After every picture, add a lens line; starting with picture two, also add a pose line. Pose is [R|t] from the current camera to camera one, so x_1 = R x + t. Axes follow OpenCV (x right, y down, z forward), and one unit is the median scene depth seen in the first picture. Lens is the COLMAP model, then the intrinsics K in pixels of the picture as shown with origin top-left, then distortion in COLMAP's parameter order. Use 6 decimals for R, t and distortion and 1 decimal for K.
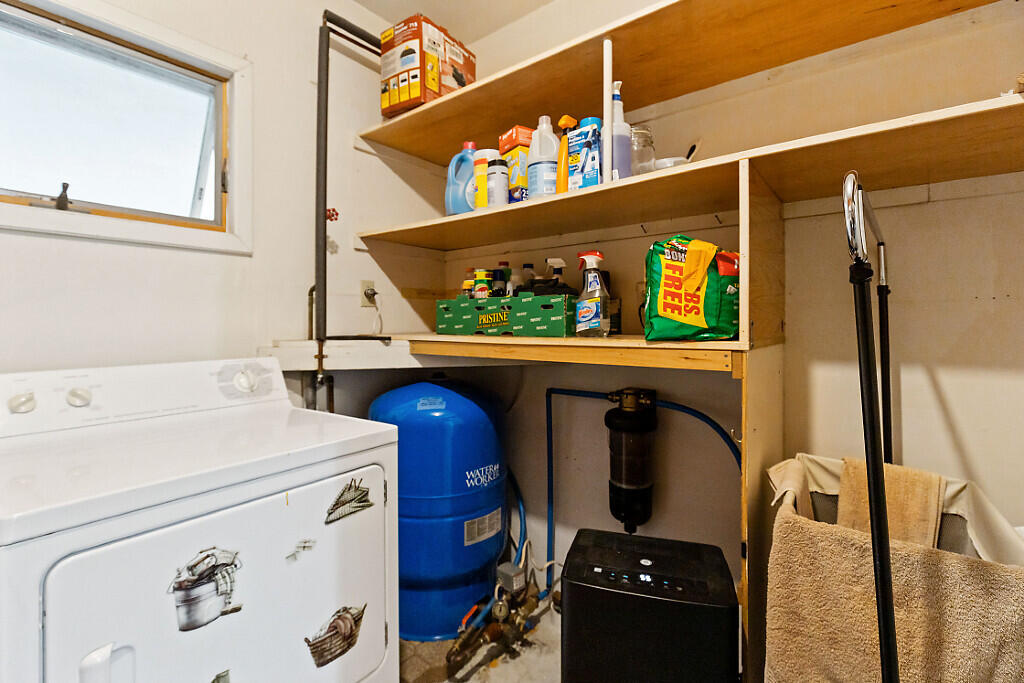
lens RADIAL K [[465.3, 0, 513.2], [0, 465.3, 317.6], [0, 0, 1]] dist [-0.002018, 0.000040]
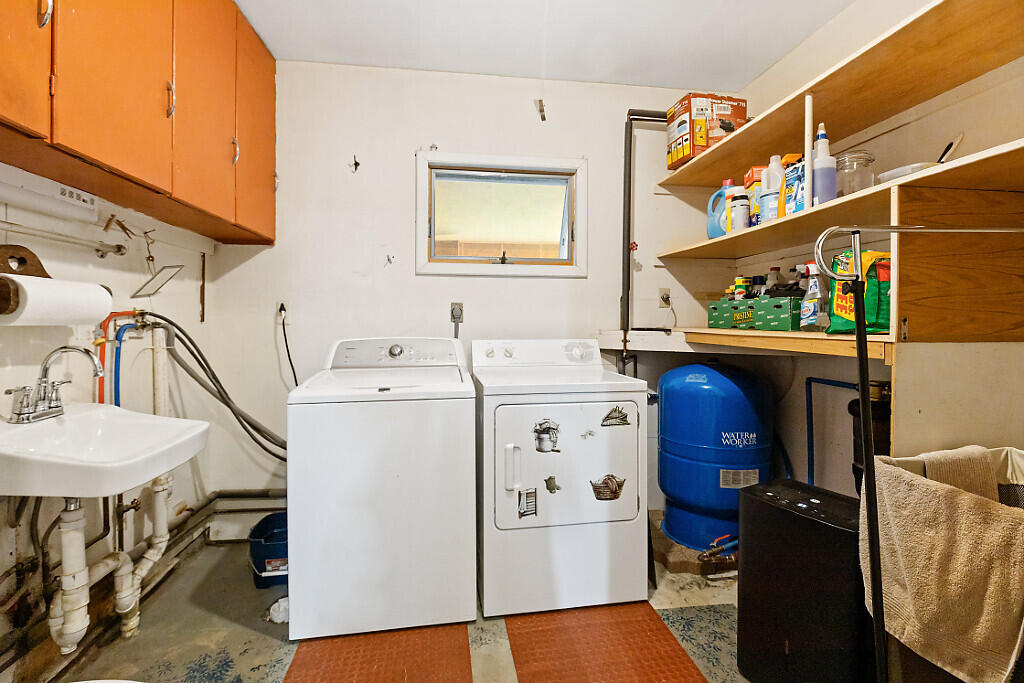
lens RADIAL K [[465.3, 0, 516.6], [0, 465.3, 319.3], [0, 0, 1]] dist [-0.002018, 0.000040]
pose [[0.724560, 0.004843, -0.689195, 0.404025], [0.002394, 0.999952, 0.009544, -0.002674], [0.689207, -0.008565, 0.724514, -0.373433]]
